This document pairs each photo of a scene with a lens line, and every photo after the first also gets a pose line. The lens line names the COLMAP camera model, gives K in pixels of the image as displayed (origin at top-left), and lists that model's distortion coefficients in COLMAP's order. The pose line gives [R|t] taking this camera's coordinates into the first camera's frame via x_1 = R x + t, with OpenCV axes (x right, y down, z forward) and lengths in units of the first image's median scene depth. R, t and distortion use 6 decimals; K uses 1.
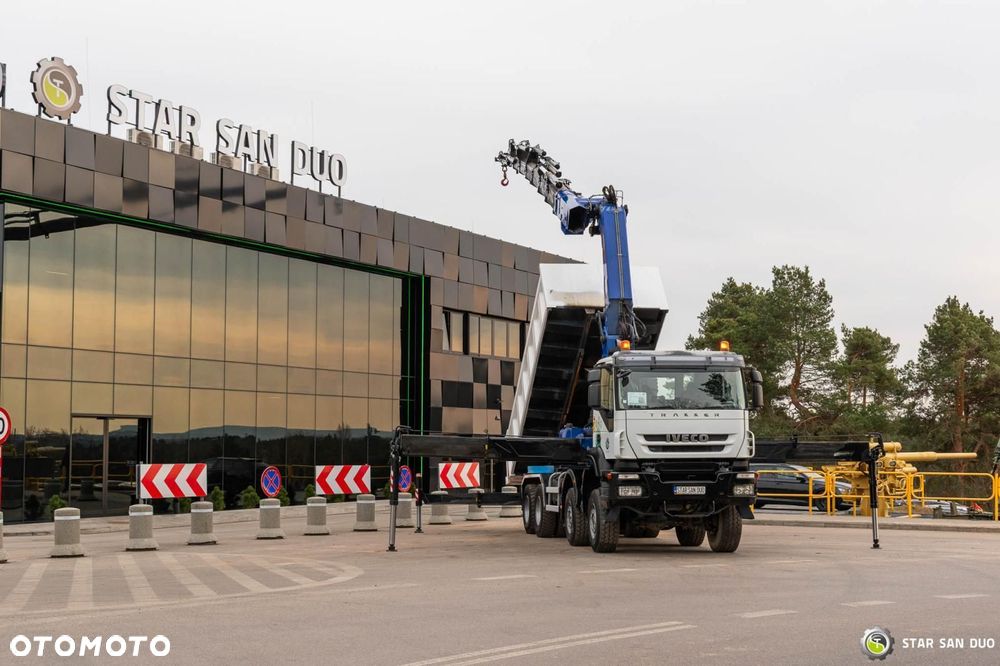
lens RADIAL K [[1250.4, 0, 560.4], [0, 1250.4, 334.8], [0, 0, 1]] dist [-0.042355, -0.013808]
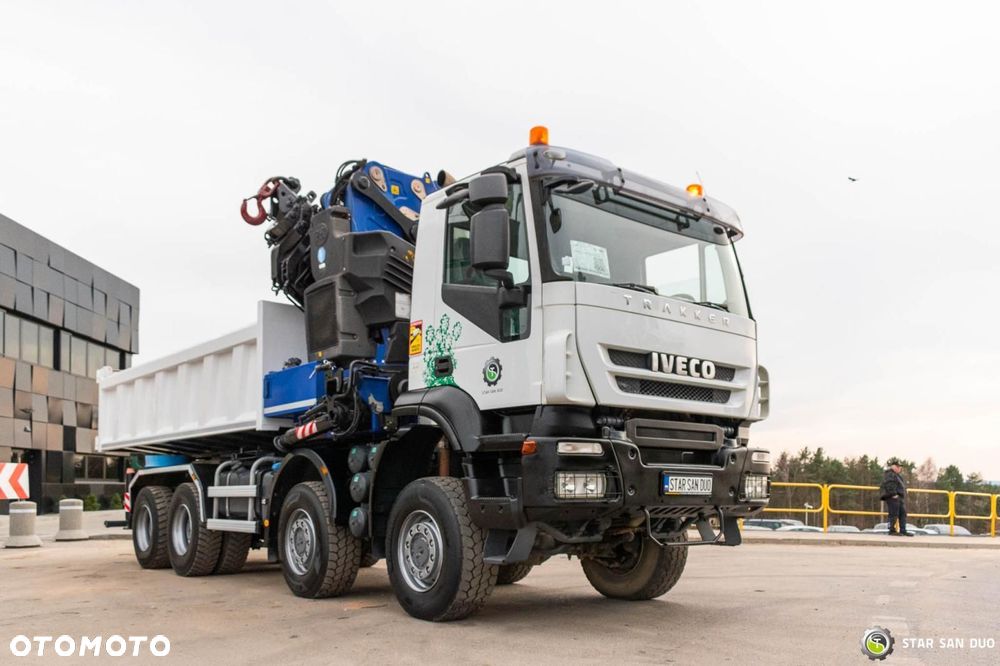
lens RADIAL K [[825.6, 0, 498.5], [0, 825.6, 471.6], [0, 0, 1]] dist [0.033621, 0.000834]
pose [[0.877479, 0.020484, 0.479178, -0.082901], [-0.057792, 0.996324, 0.063238, 0.094253], [-0.476121, -0.083183, 0.875437, 0.697871]]
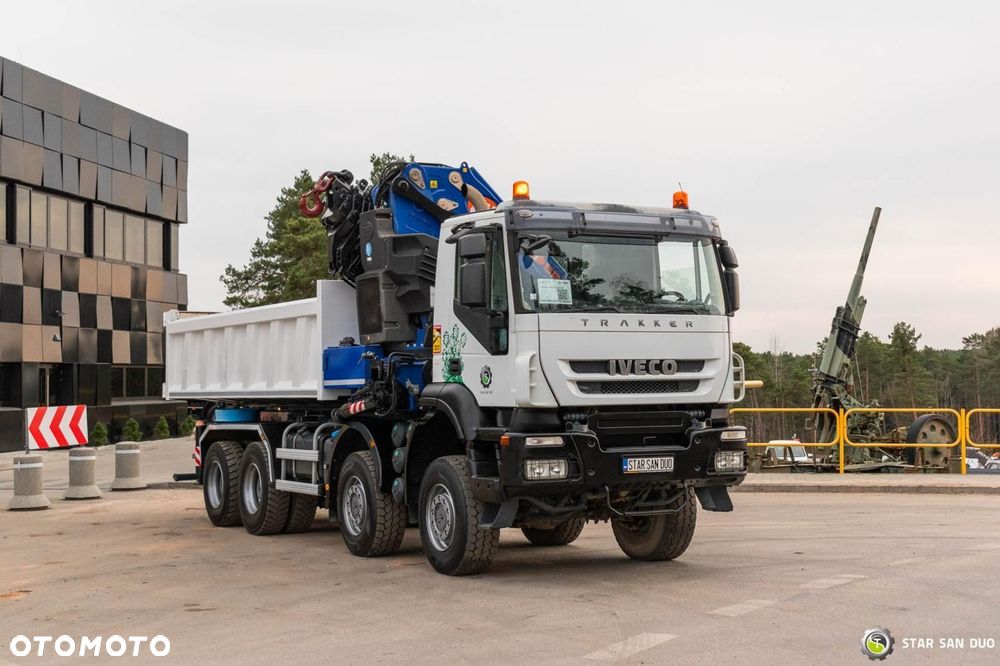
lens RADIAL K [[1380.5, 0, 499.7], [0, 1380.5, 315.6], [0, 0, 1]] dist [0.011091, 0.011086]
pose [[0.949368, 0.011001, 0.313974, -0.127246], [-0.025959, 0.998716, 0.043501, 0.033154], [-0.313092, -0.049448, 0.948435, 0.415959]]
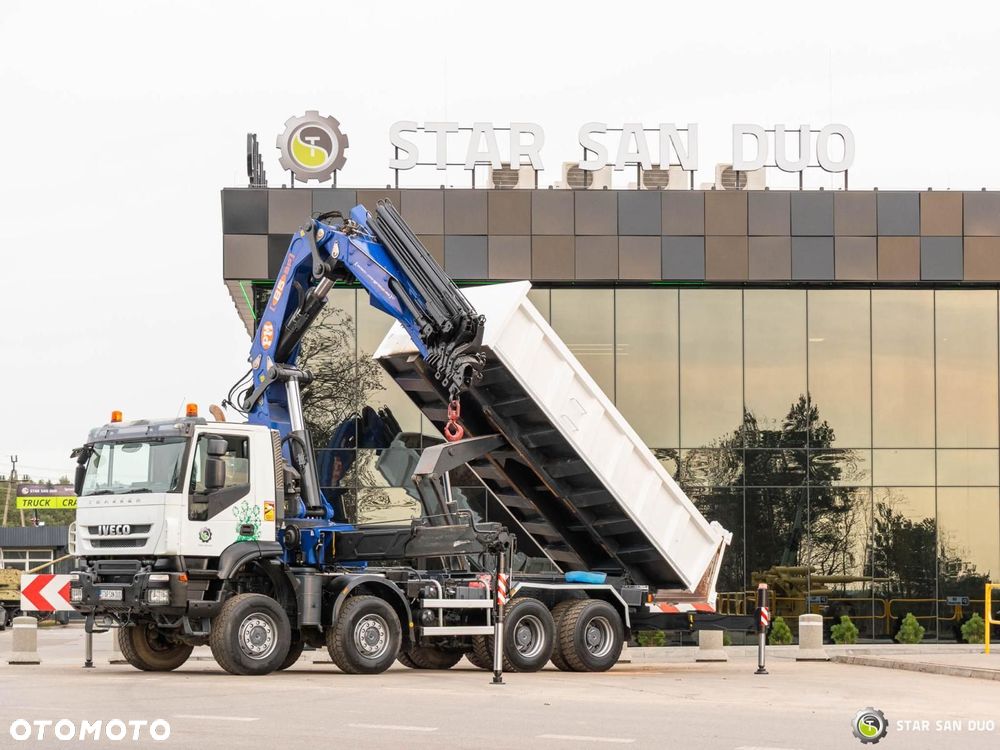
lens RADIAL K [[2145.3, 0, 628.1], [0, 2145.3, 375.7], [0, 0, 1]] dist [-0.058757, -0.013295]
pose [[0.581589, -0.086321, -0.808890, 1.270601], [0.079382, 0.995631, -0.049175, 0.069449], [0.809600, -0.035612, 0.585900, 0.420212]]
